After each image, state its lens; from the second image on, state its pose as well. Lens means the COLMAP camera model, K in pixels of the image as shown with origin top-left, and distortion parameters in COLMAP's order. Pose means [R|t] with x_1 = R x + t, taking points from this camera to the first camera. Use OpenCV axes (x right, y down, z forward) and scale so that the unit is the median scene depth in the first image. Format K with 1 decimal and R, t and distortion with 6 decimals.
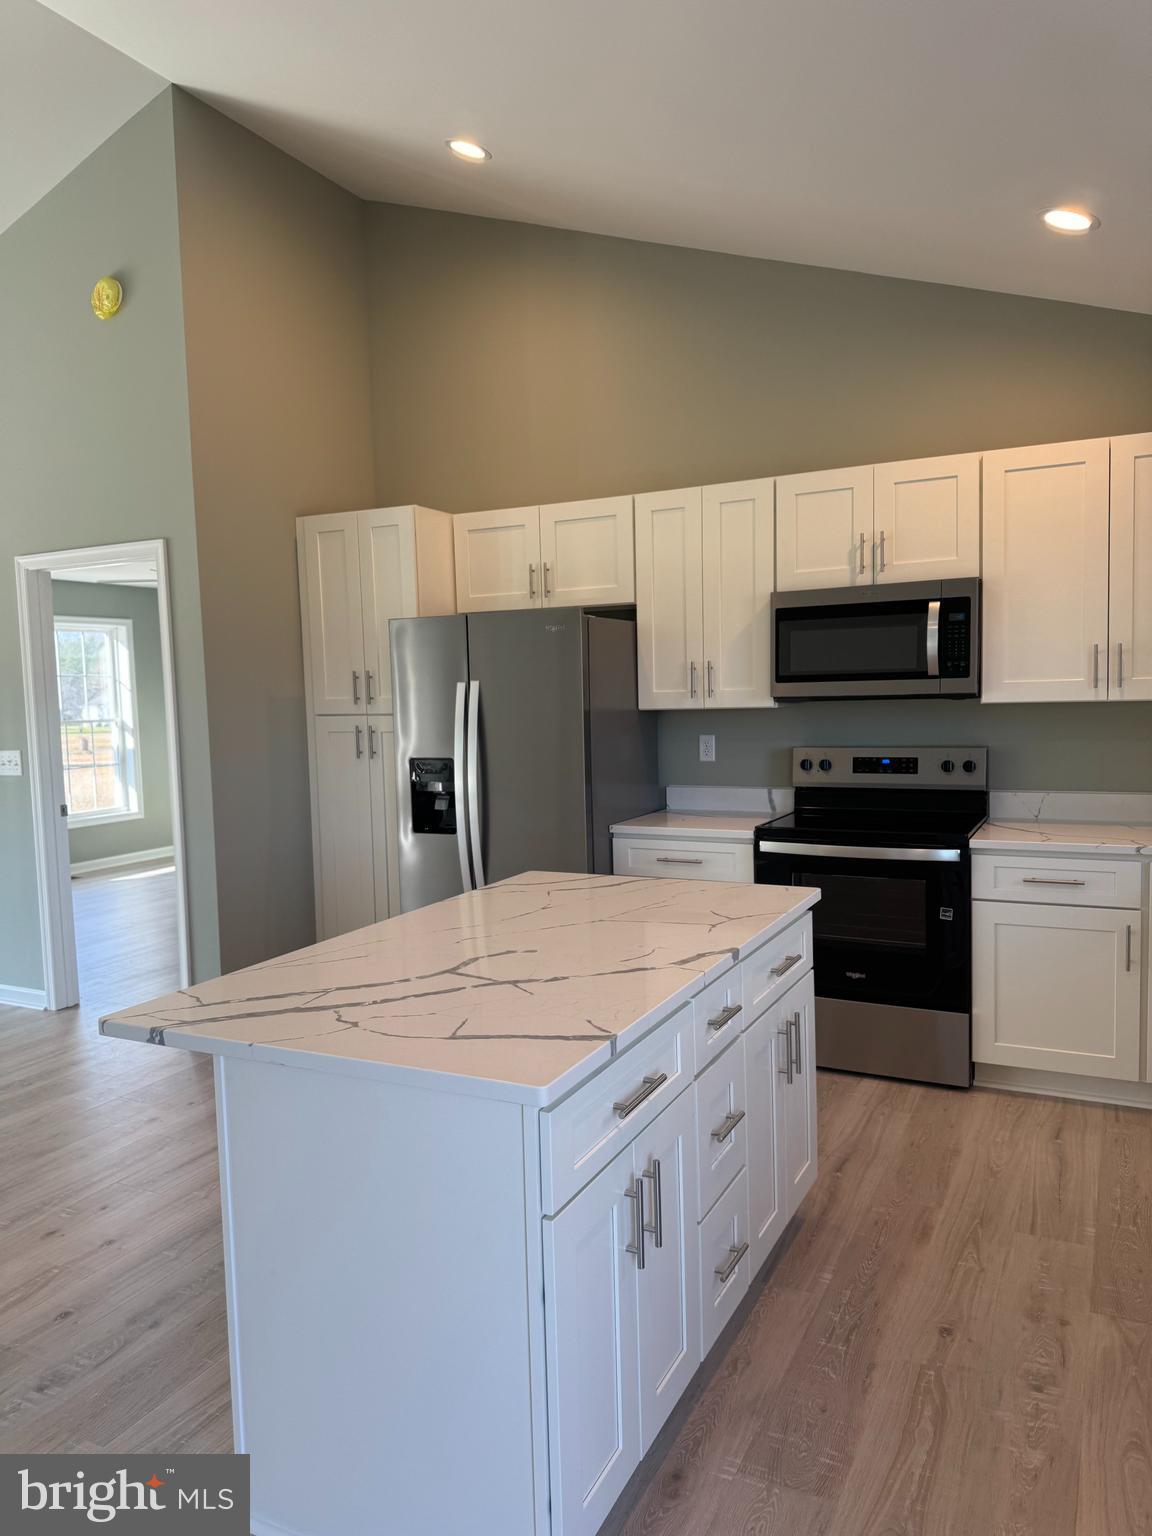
lens RADIAL K [[1071.6, 0, 574.3], [0, 1071.6, 777.0], [0, 0, 1]] dist [0.046494, -0.067756]
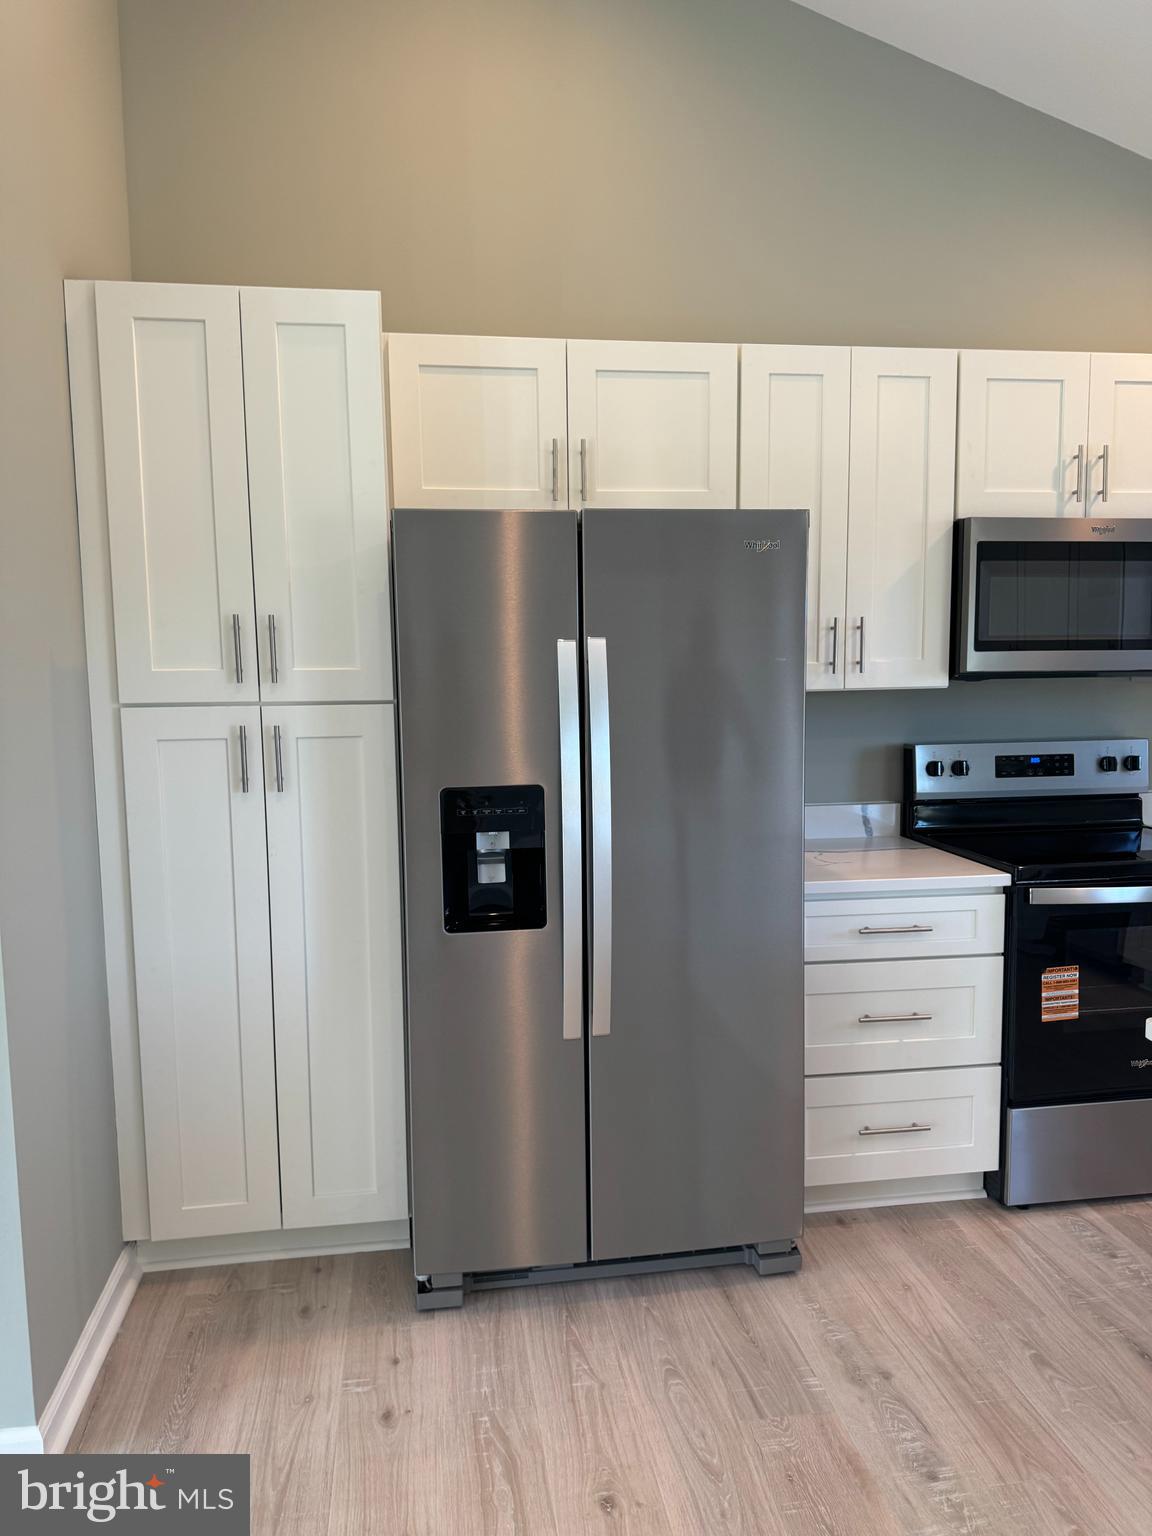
lens RADIAL K [[1071.6, 0, 568.3], [0, 1071.6, 772.2], [0, 0, 1]] dist [0.046494, -0.067756]
pose [[0.812326, -0.044216, 0.581526, -0.455383], [0.039748, 0.999001, 0.020435, -0.038190], [-0.581848, 0.006515, 0.813271, 0.638052]]
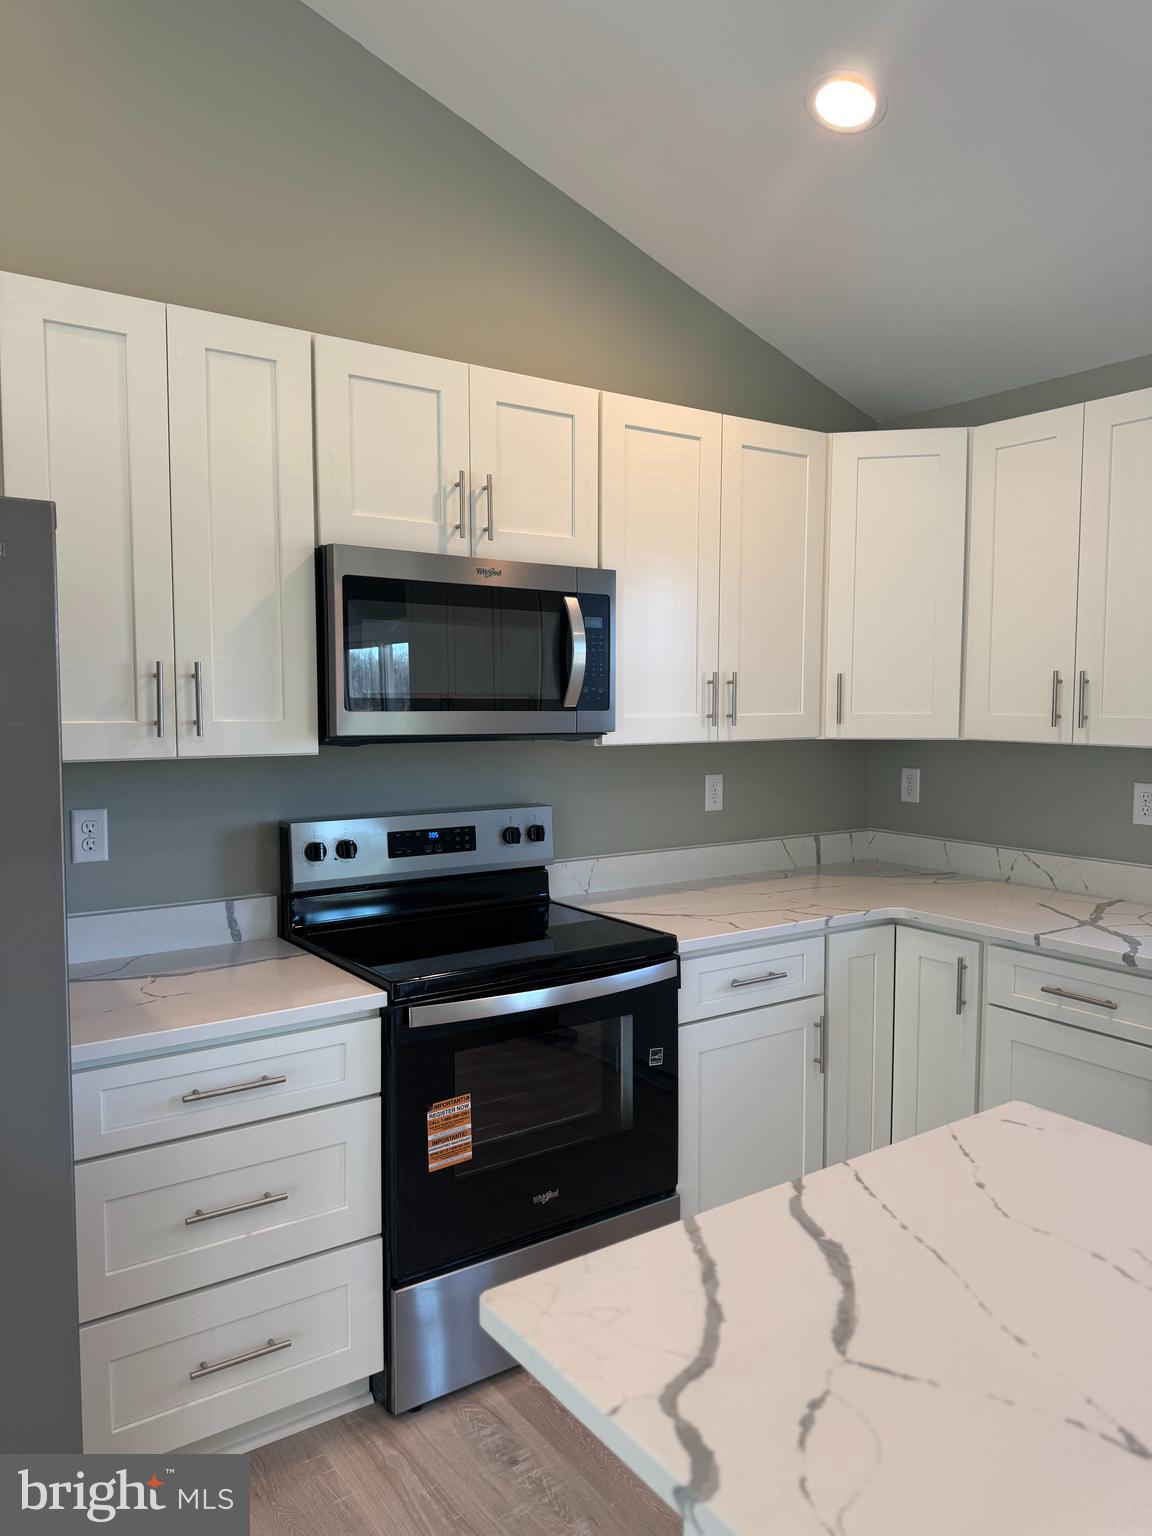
lens RADIAL K [[1071.6, 0, 562.2], [0, 1071.6, 772.3], [0, 0, 1]] dist [0.046494, -0.067756]
pose [[0.469521, -0.035626, 0.882202, -0.262984], [0.058169, 0.998263, 0.009355, -0.059181], [-0.881003, 0.046925, 0.470778, 0.693928]]
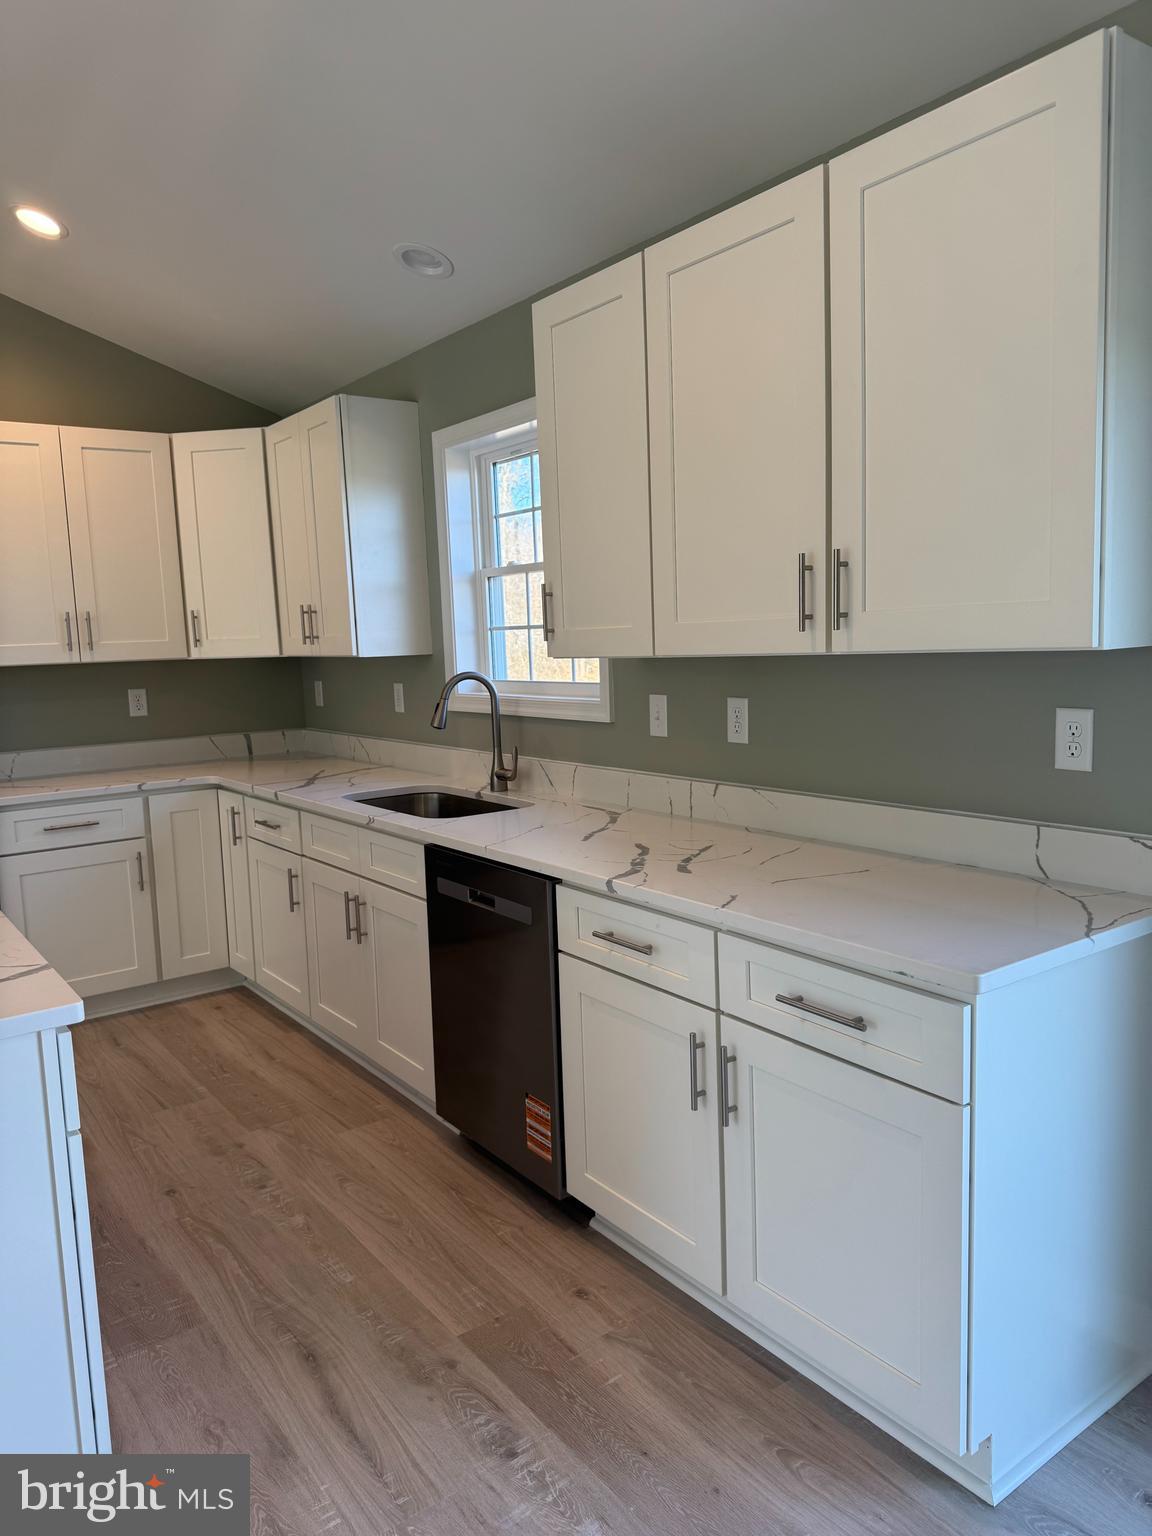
lens RADIAL K [[1071.6, 0, 587.3], [0, 1071.6, 765.7], [0, 0, 1]] dist [0.046494, -0.067756]
pose [[0.439672, -0.096712, 0.892936, -0.276550], [0.094568, 0.993644, 0.061055, 0.016573], [-0.893166, 0.057599, 0.446024, 0.031559]]
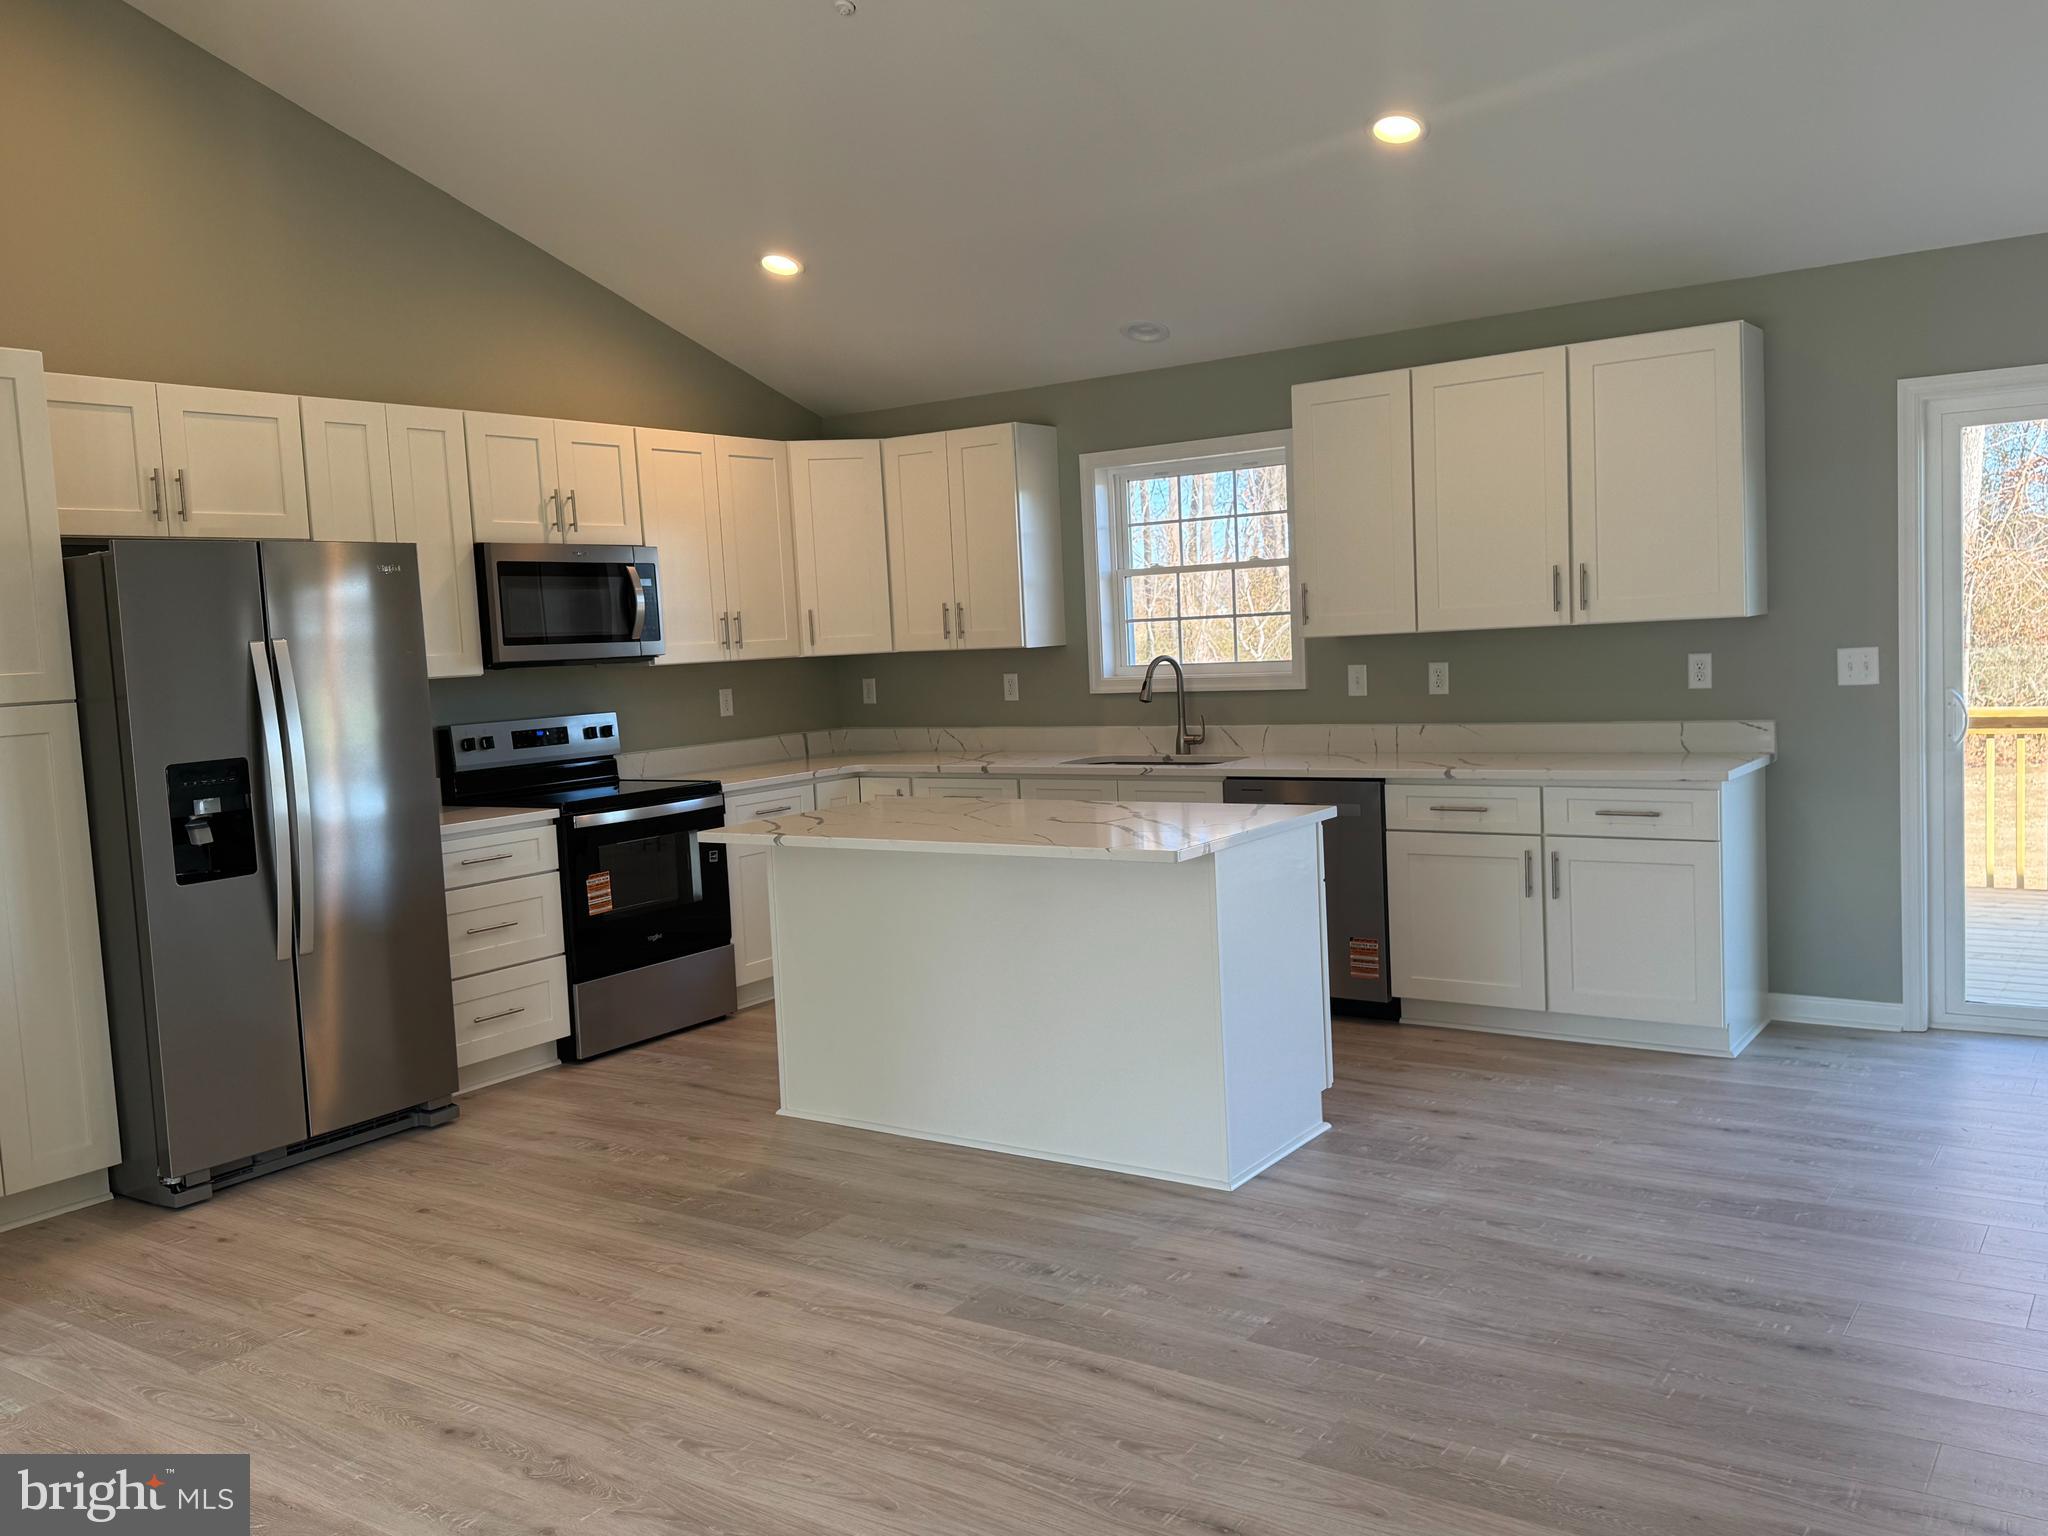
lens RADIAL K [[1631.4, 0, 1028.1], [0, 1631.4, 776.2], [0, 0, 1]] dist [0.069413, -0.069888]
pose [[0.120219, -0.068652, 0.990371, -1.178318], [0.126206, 0.990569, 0.053346, -0.000316], [-0.984693, 0.118577, 0.127749, 0.451355]]
